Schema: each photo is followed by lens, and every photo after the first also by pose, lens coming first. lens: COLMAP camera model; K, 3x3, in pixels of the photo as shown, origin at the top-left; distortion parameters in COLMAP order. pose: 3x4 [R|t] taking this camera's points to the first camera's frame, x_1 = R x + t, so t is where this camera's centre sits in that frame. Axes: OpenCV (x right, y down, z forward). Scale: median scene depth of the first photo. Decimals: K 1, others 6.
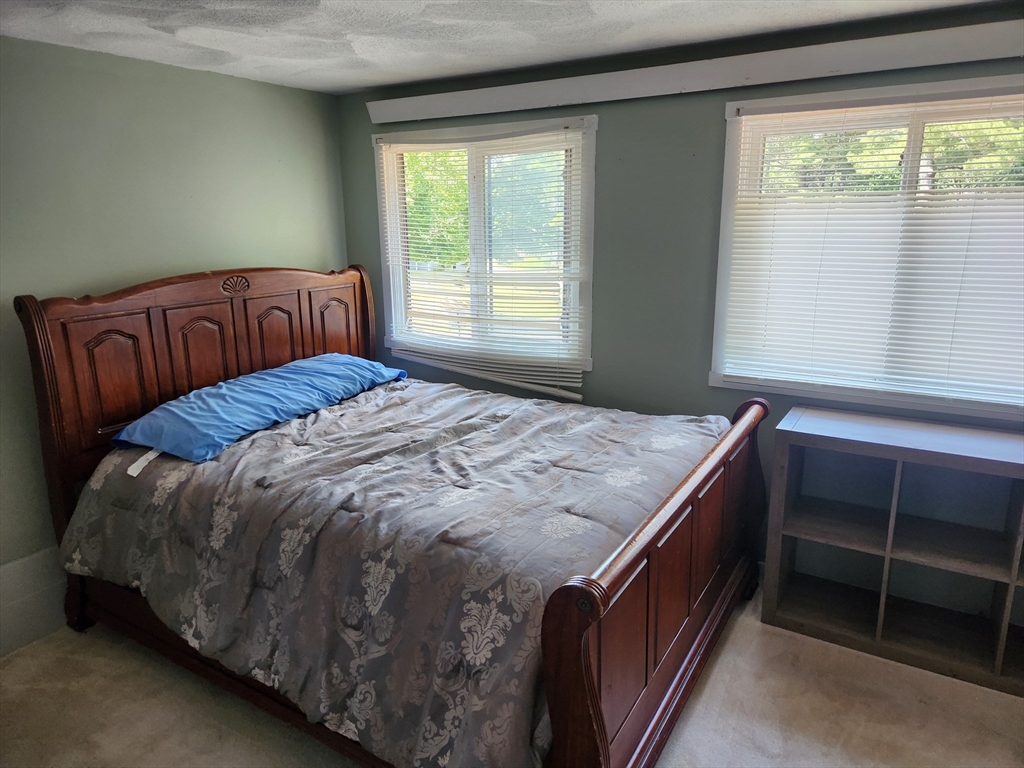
lens RADIAL K [[691.6, 0, 512.0], [0, 691.6, 380.0], [0, 0, 1]] dist [0.056168, 0.000729]
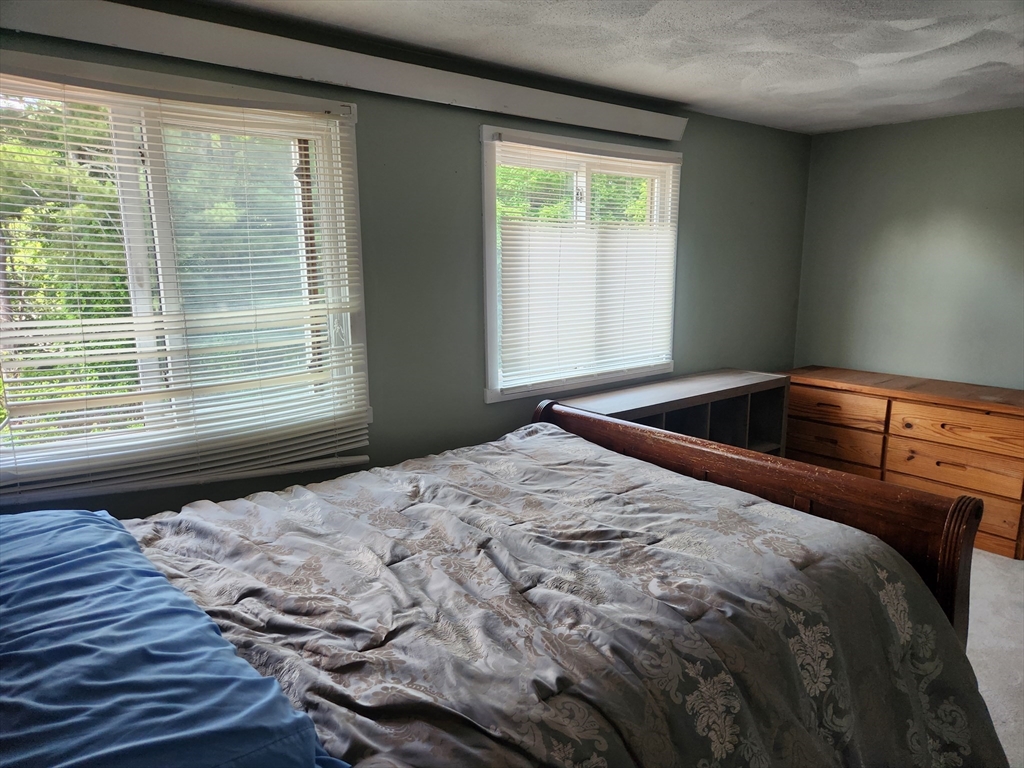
lens RADIAL K [[691.6, 0, 513.2], [0, 691.6, 387.6], [0, 0, 1]] dist [0.056168, 0.000729]
pose [[0.313386, -0.162818, 0.935564, -0.694837], [0.221224, 0.970603, 0.094813, -0.109921], [-0.923498, 0.177256, 0.340193, 0.680044]]
